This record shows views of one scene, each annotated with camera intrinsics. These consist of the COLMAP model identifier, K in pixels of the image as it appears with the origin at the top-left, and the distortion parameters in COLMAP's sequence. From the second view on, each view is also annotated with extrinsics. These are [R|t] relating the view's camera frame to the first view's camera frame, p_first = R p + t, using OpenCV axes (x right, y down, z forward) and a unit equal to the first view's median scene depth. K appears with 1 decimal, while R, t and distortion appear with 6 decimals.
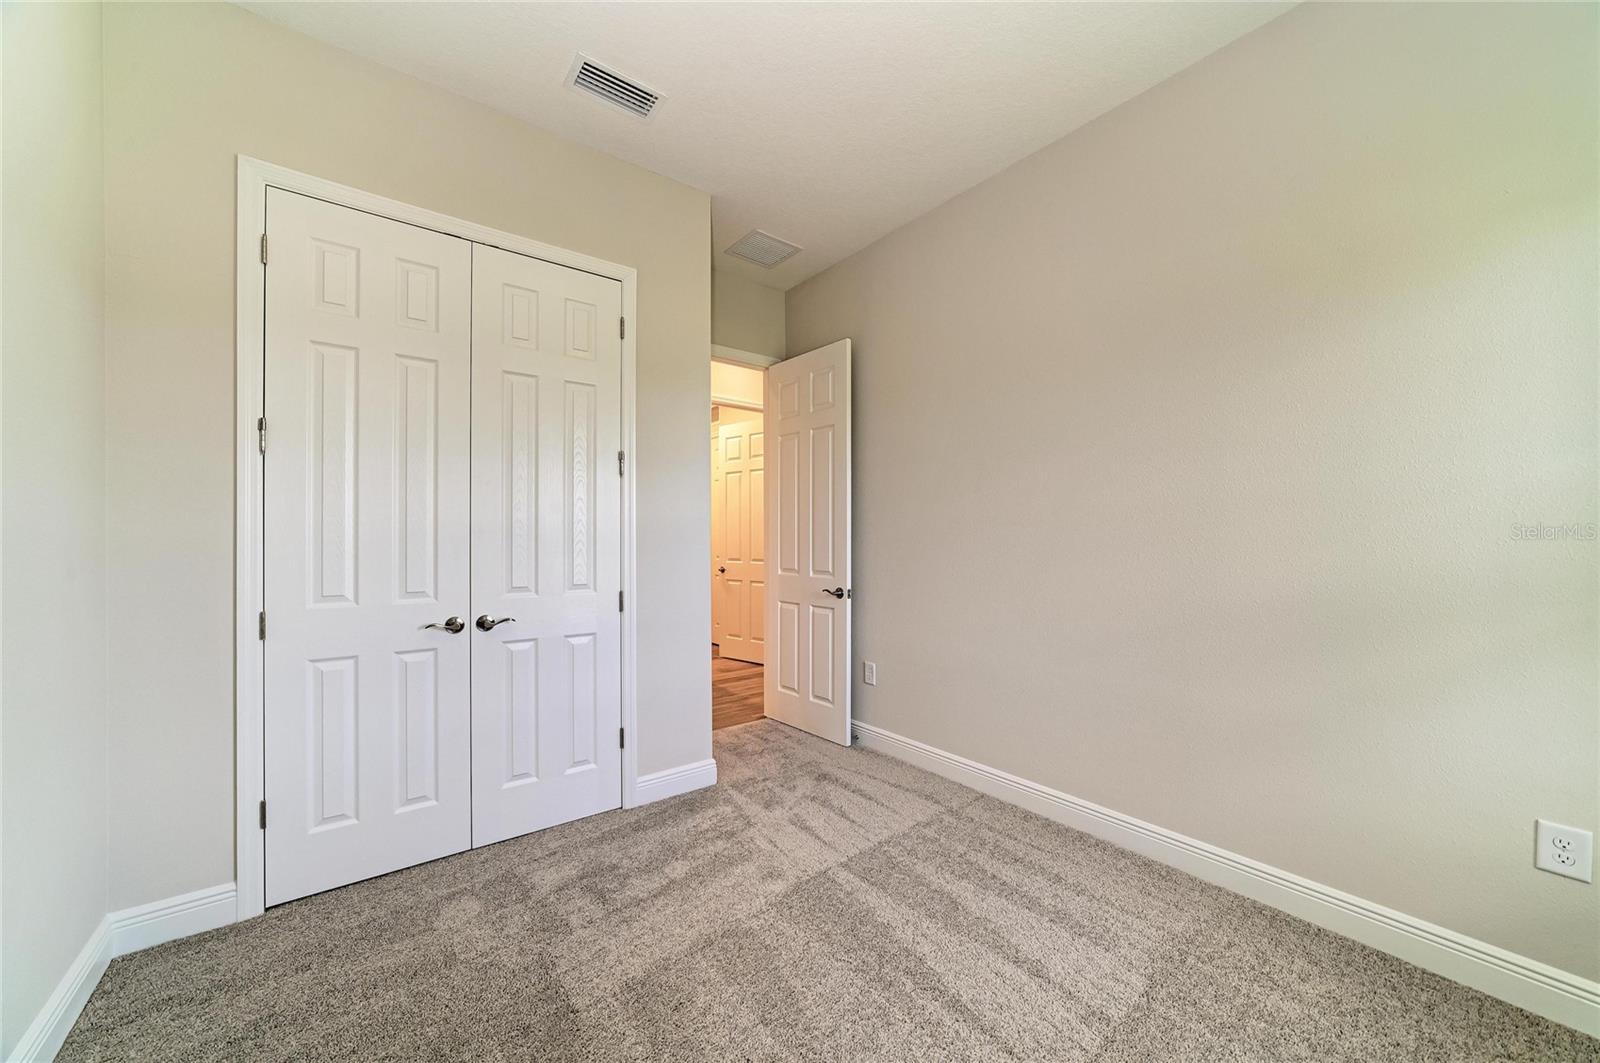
lens RADIAL K [[595.0, 0, 800.7], [0, 595.0, 537.4], [0, 0, 1]] dist [0.003471, 0.000735]
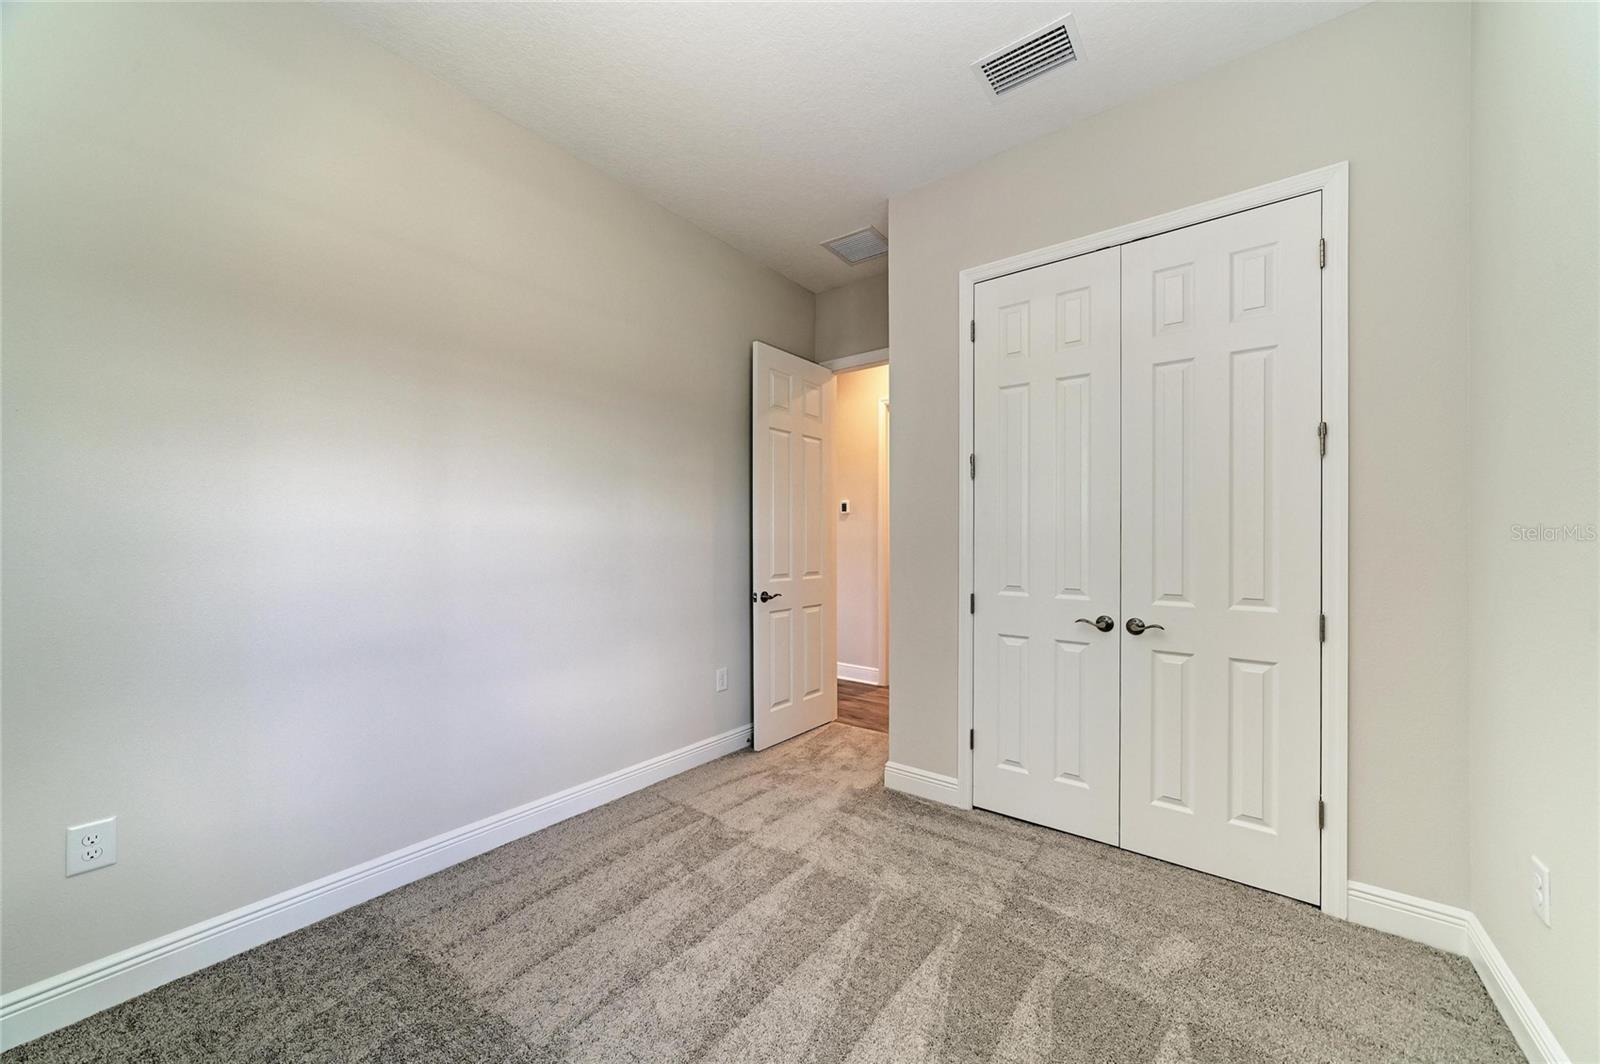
lens RADIAL K [[595.0, 0, 799.4], [0, 595.0, 540.4], [0, 0, 1]] dist [0.003471, 0.000735]
pose [[0.257782, 0.005627, -0.966187, 0.279455], [-0.003784, 0.999981, 0.004815, -0.000786], [0.966196, 0.002415, 0.257798, 0.216443]]
